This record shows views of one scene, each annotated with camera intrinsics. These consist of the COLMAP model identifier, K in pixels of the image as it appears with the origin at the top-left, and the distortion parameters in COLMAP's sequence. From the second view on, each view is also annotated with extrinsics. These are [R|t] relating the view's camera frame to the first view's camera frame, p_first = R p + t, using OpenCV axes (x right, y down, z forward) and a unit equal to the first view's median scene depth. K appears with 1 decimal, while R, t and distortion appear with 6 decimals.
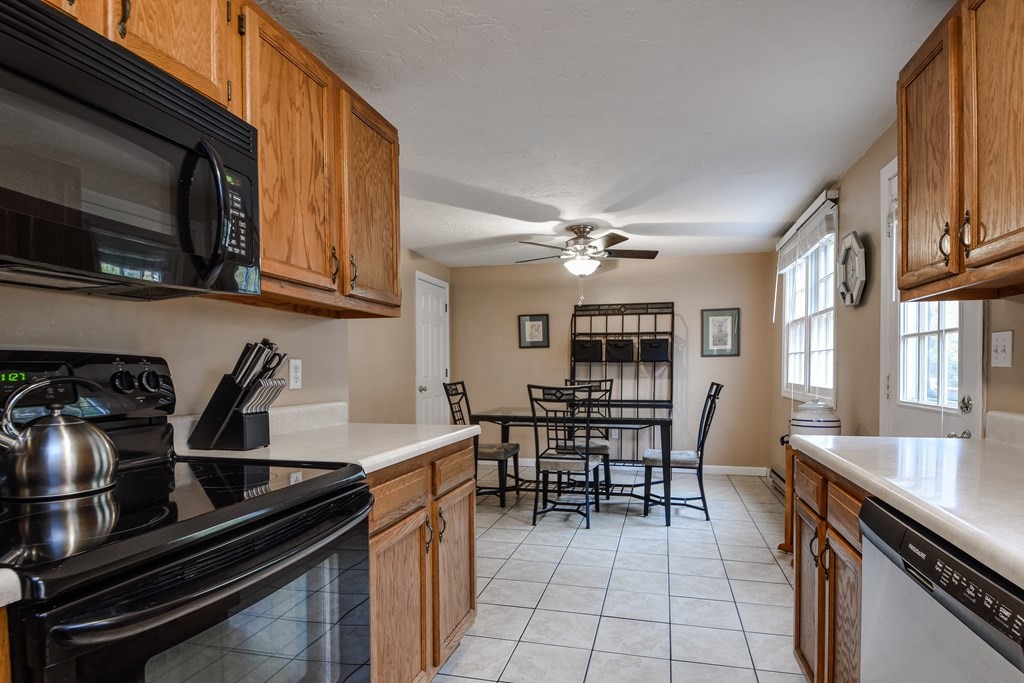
lens RADIAL K [[556.7, 0, 518.7], [0, 556.7, 373.5], [0, 0, 1]] dist [-0.000268, -0.000350]
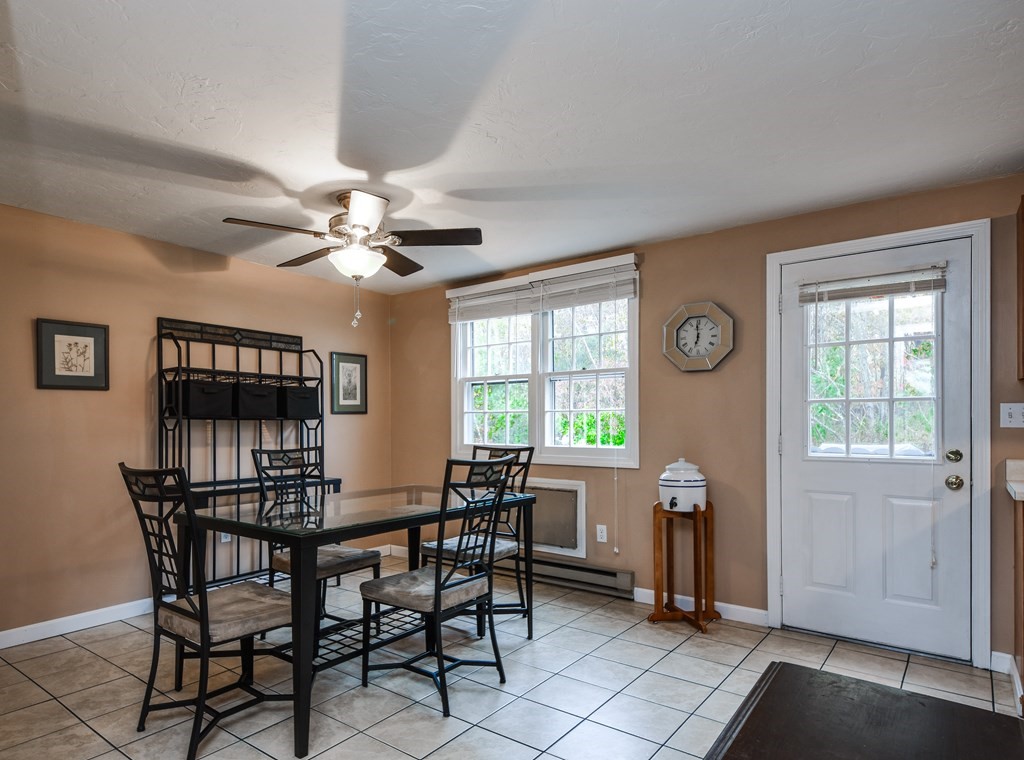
lens RADIAL K [[596.0, 0, 475.1], [0, 596.0, 423.8], [0, 0, 1]] dist [0.002018, -0.000119]
pose [[0.394119, 0.002712, 0.919055, -0.347132], [0.011148, 0.999908, -0.007732, -0.007256], [-0.918992, 0.013293, 0.394052, 0.497482]]
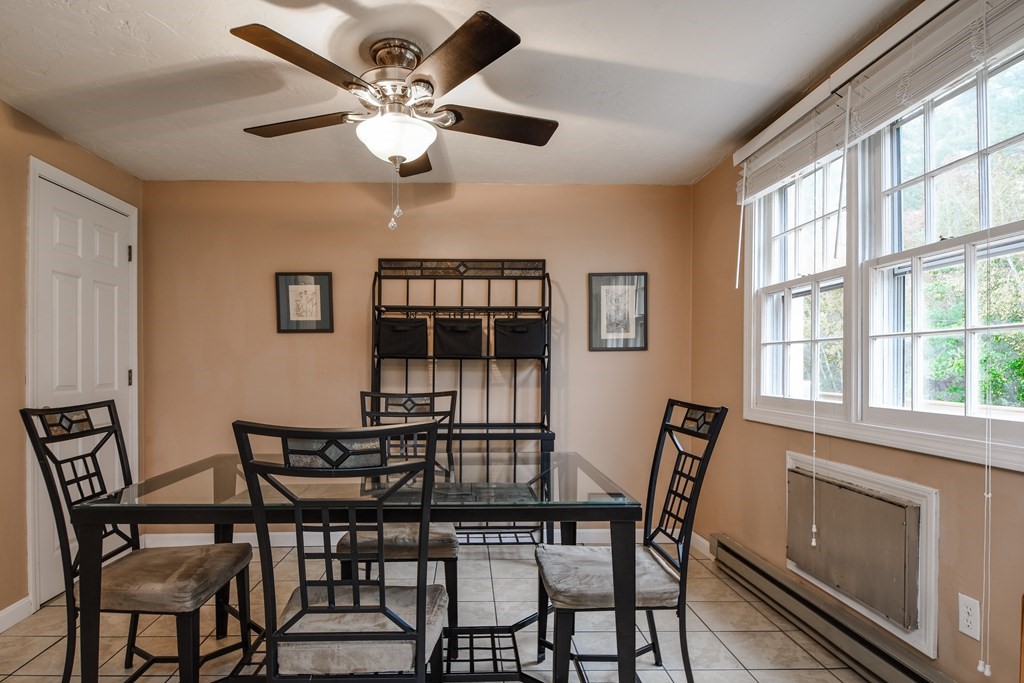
lens RADIAL K [[567.2, 0, 487.1], [0, 567.2, 372.5], [0, 0, 1]] dist [-0.000038, -0.001189]
pose [[0.957058, -0.000155, 0.289898, 0.040287], [0.000543, 0.999999, -0.001256, -0.005226], [-0.289897, 0.001359, 0.957057, 0.435005]]
